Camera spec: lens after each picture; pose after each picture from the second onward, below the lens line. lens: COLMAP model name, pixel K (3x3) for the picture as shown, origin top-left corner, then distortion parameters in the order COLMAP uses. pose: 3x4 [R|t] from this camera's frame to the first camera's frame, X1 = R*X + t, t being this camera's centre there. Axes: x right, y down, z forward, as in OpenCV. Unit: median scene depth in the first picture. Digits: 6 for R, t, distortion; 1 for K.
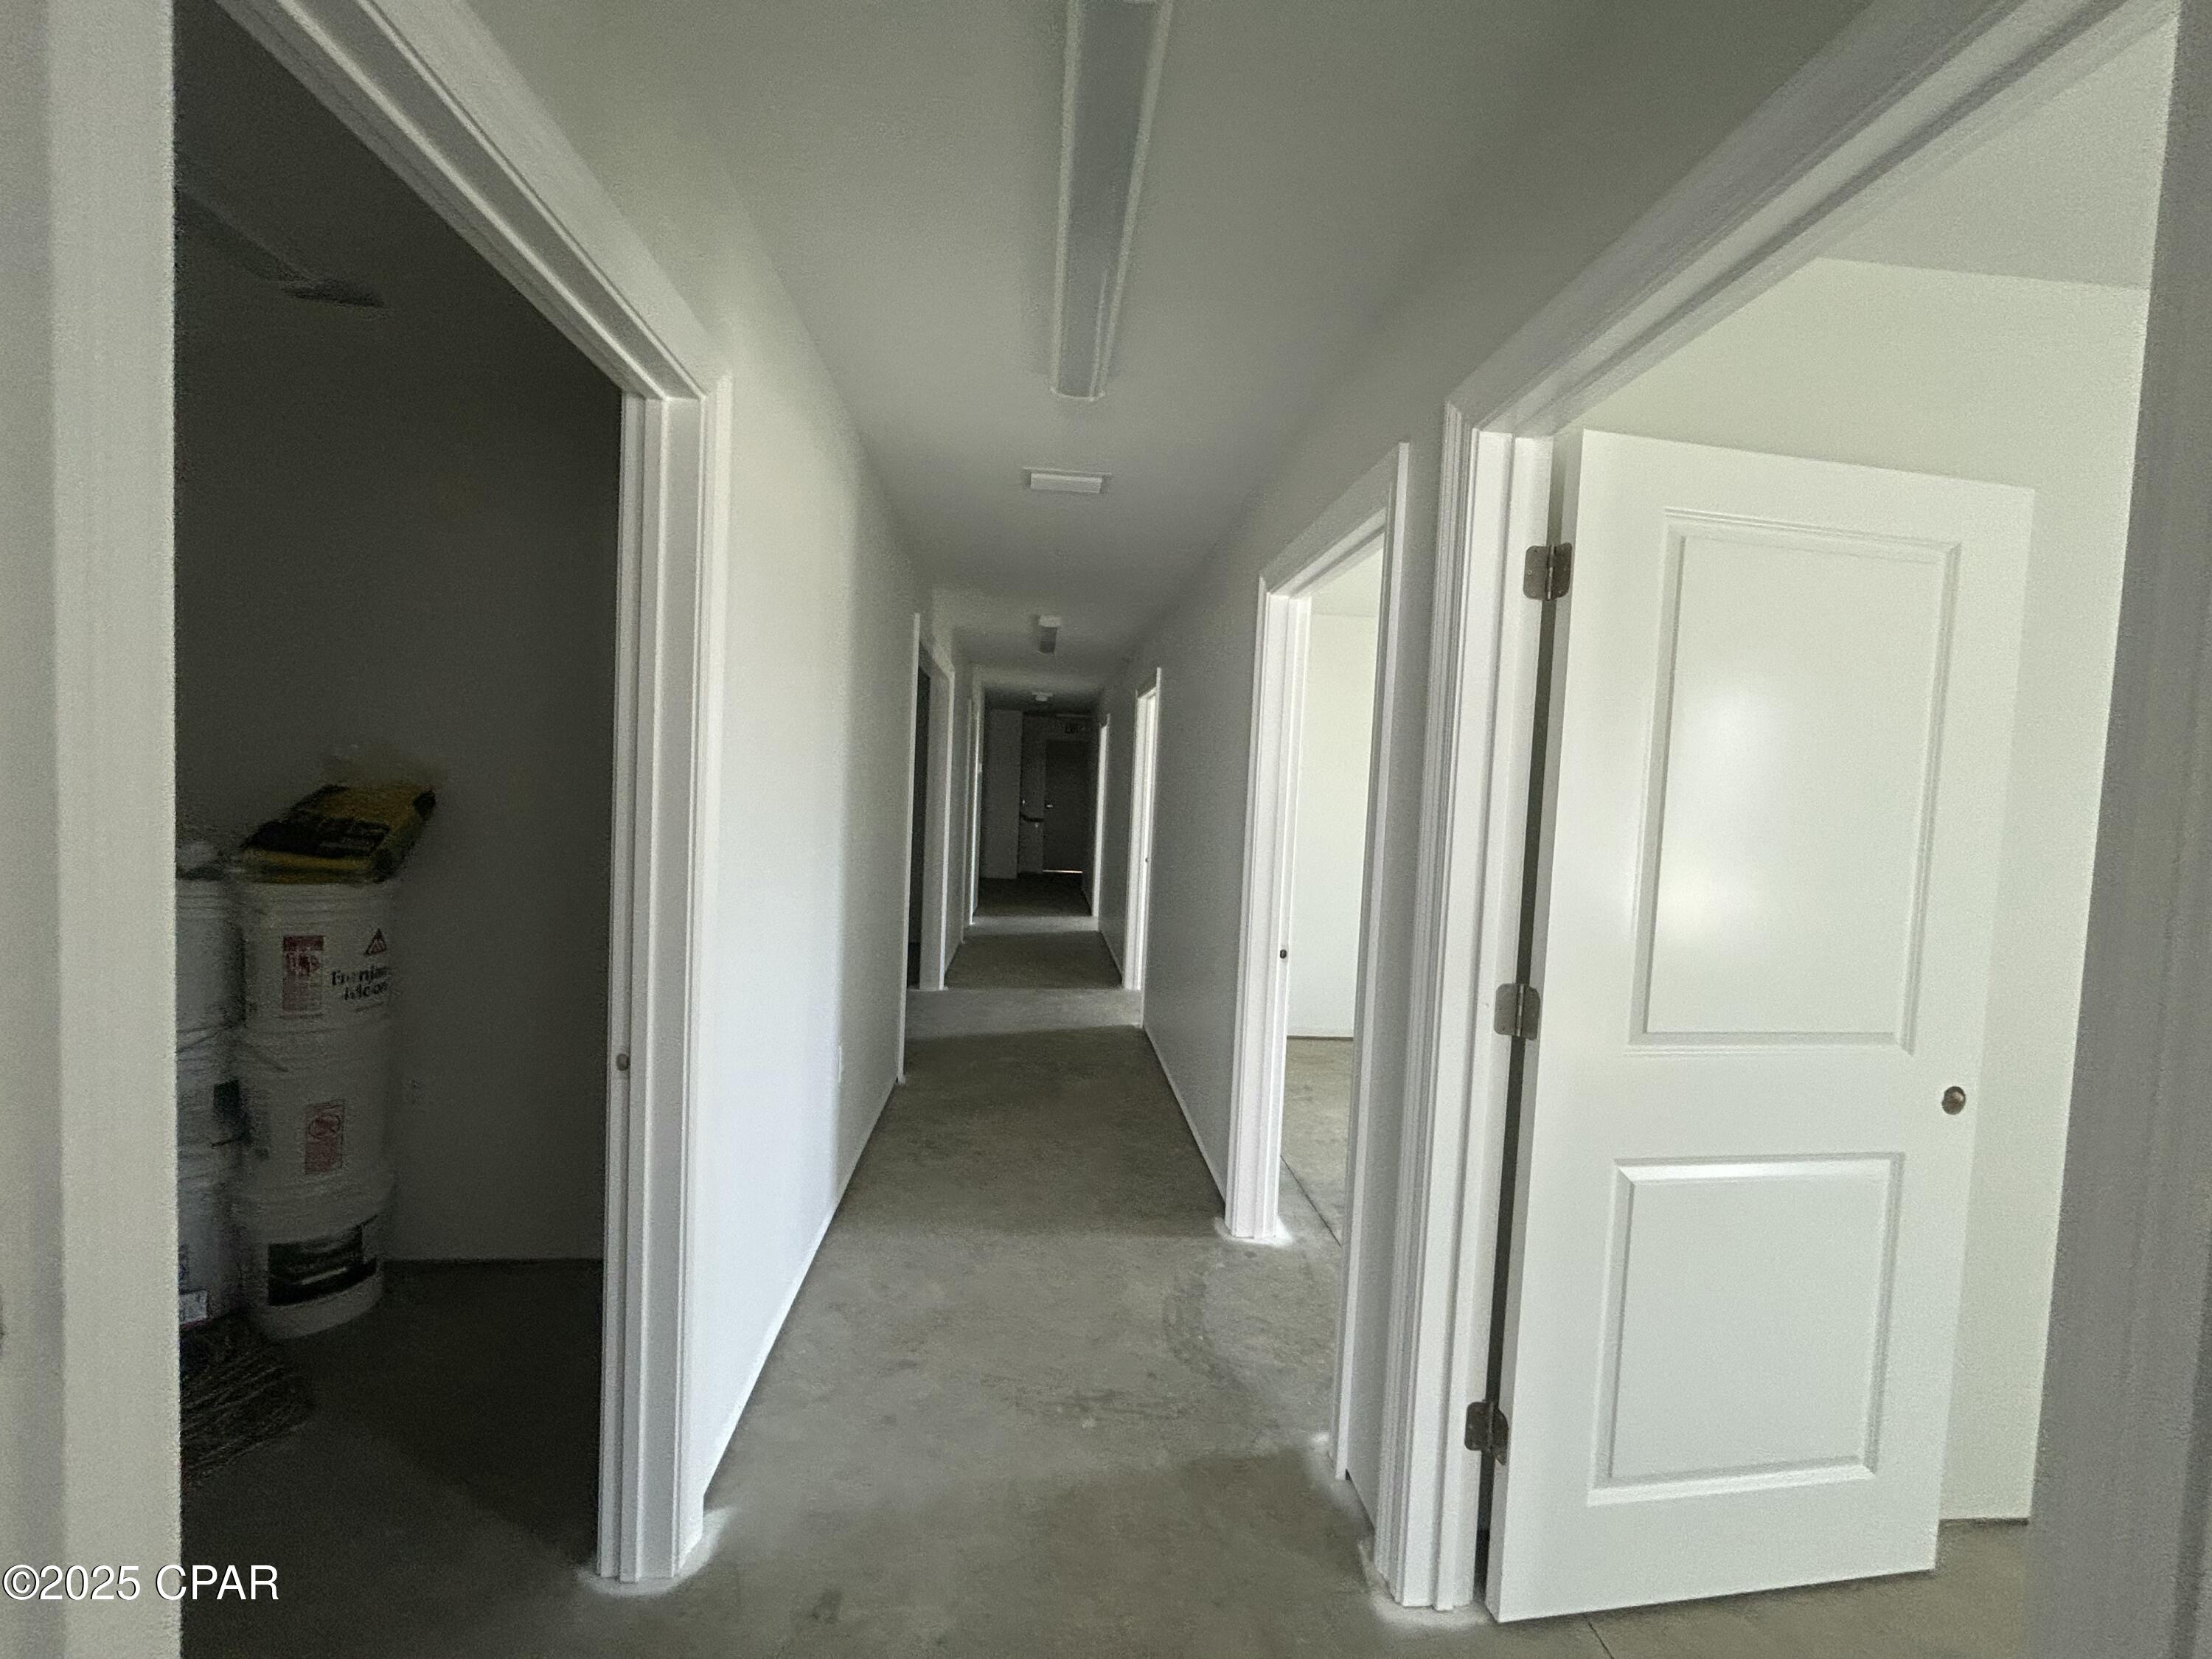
lens RADIAL K [[890.9, 0, 1100.9], [0, 890.9, 826.4], [0, 0, 1]] dist [0.000598, -0.000753]
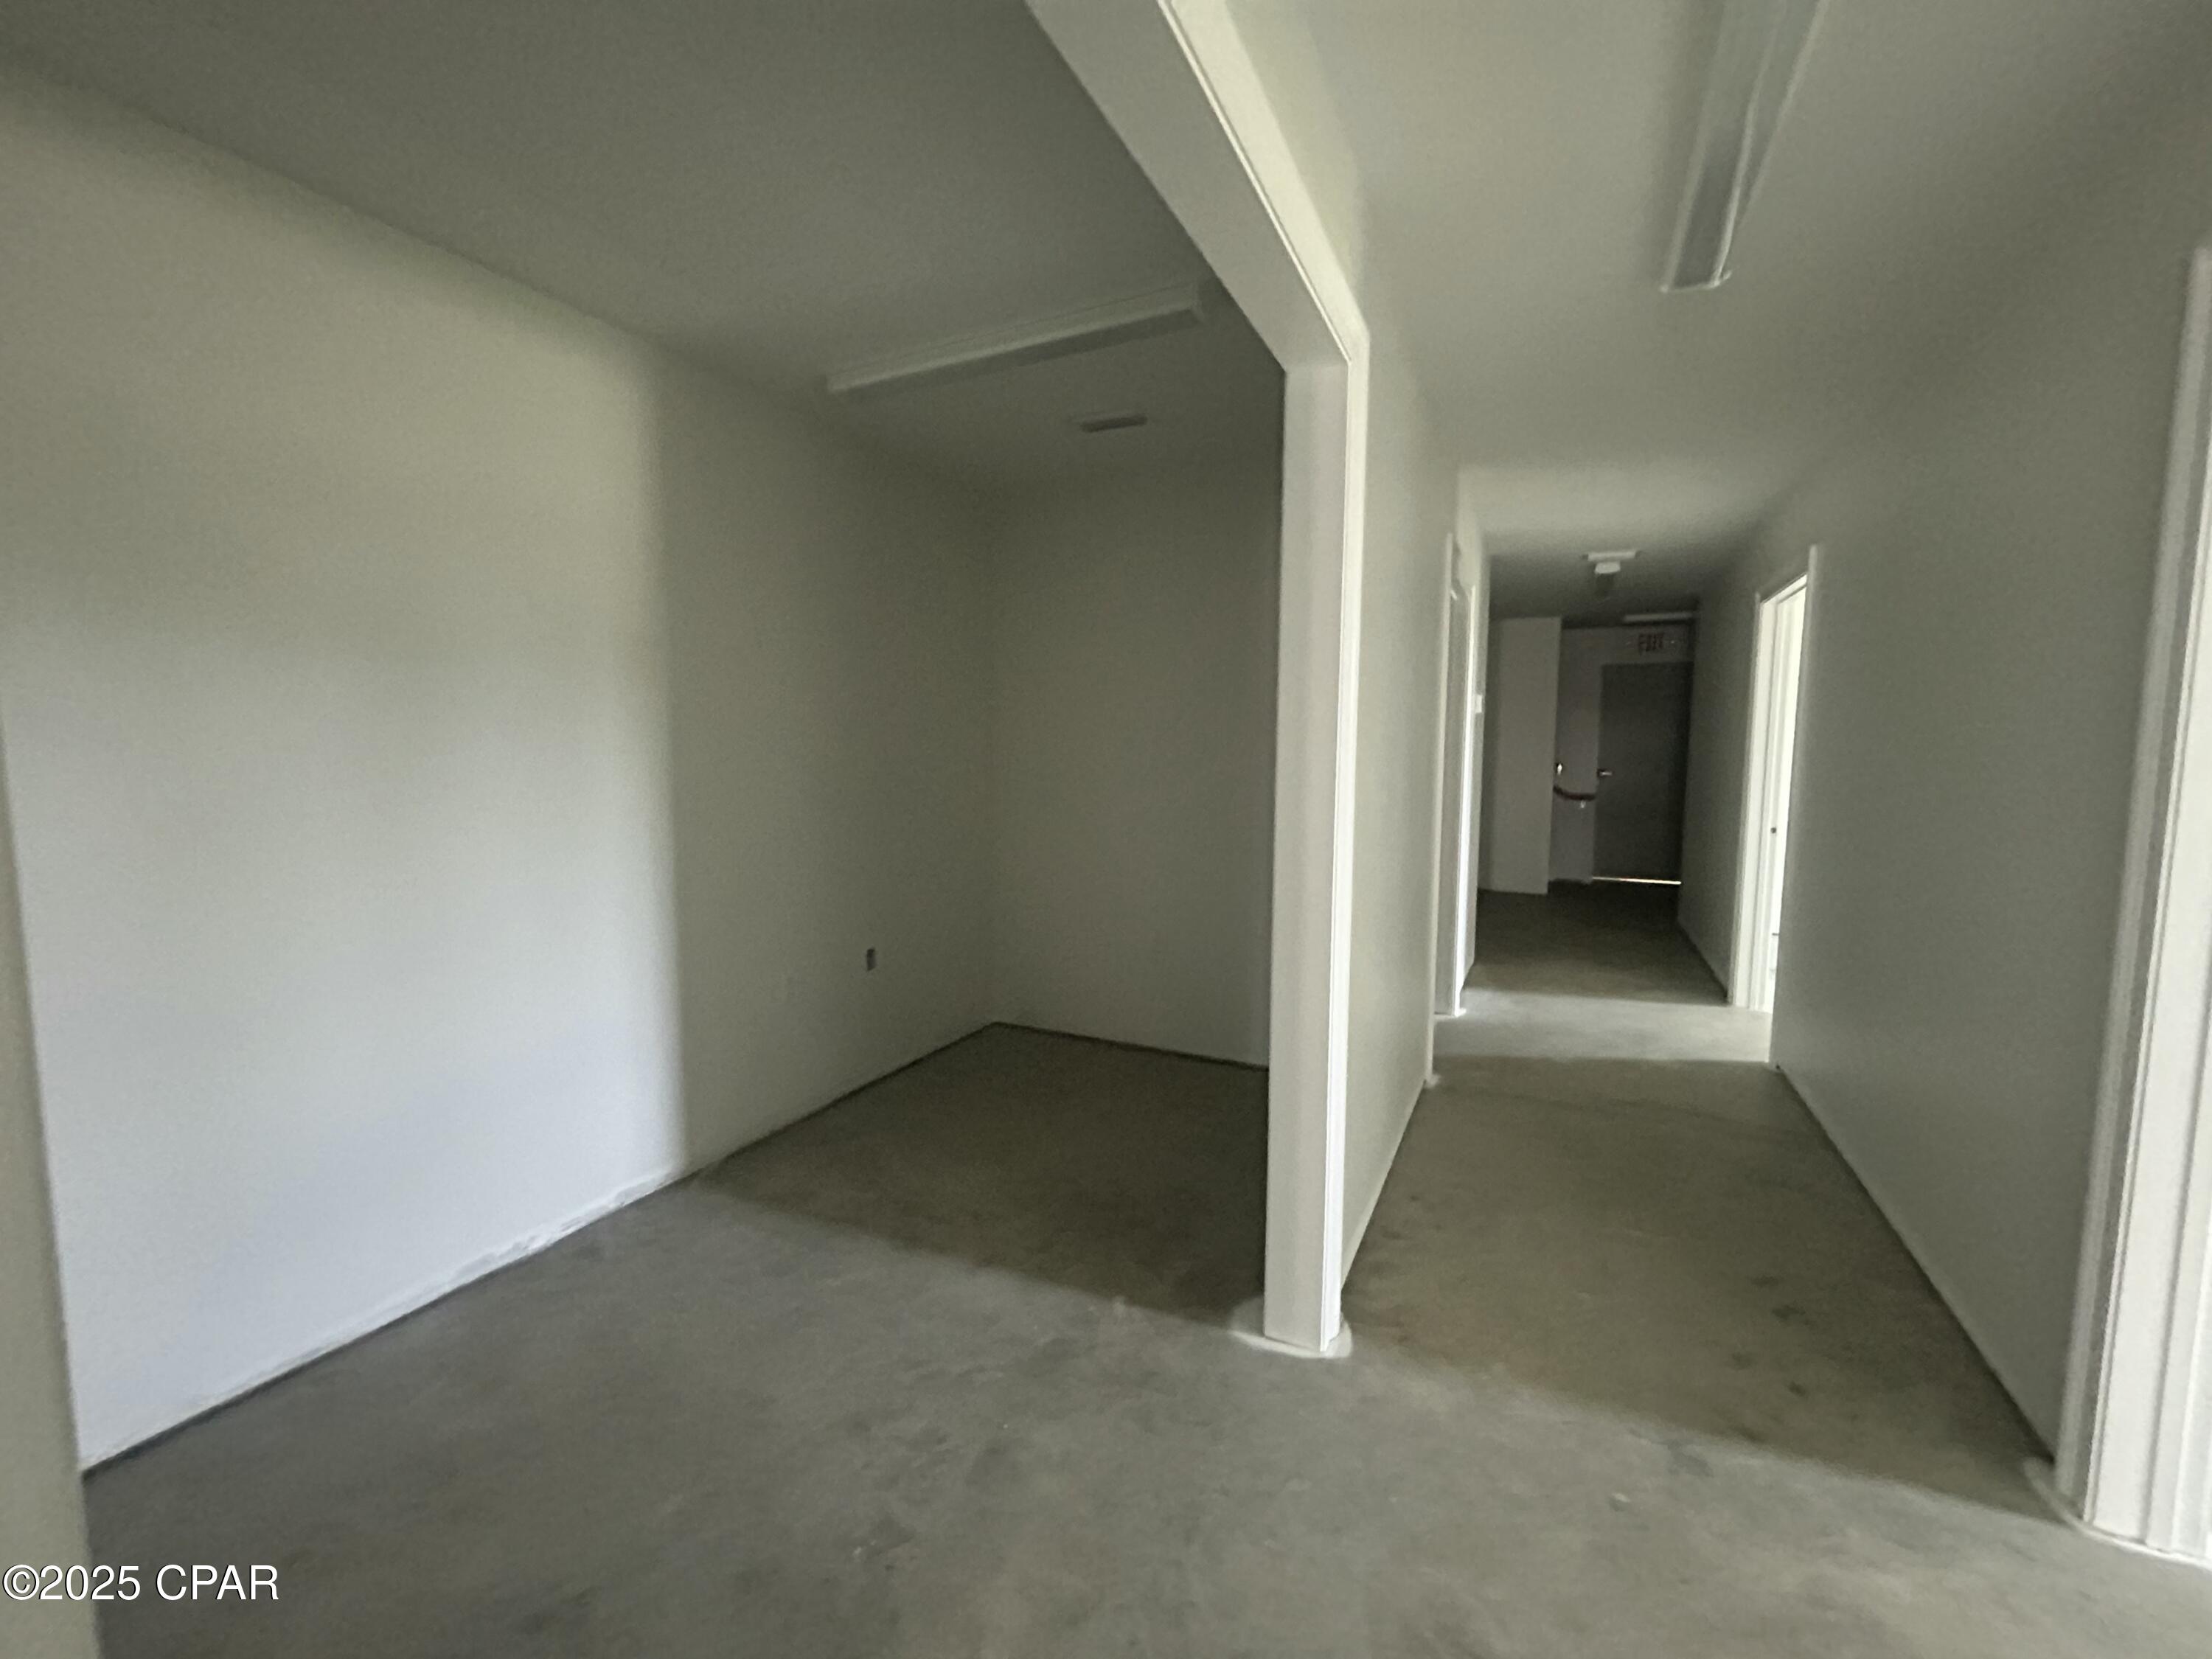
lens RADIAL K [[890.9, 0, 1094.2], [0, 890.9, 824.2], [0, 0, 1]] dist [0.000598, -0.000753]
pose [[0.850017, 0.003012, -0.526747, -0.047082], [0.009620, 0.999728, 0.021239, -0.006771], [0.526668, -0.023121, 0.849757, 0.392408]]
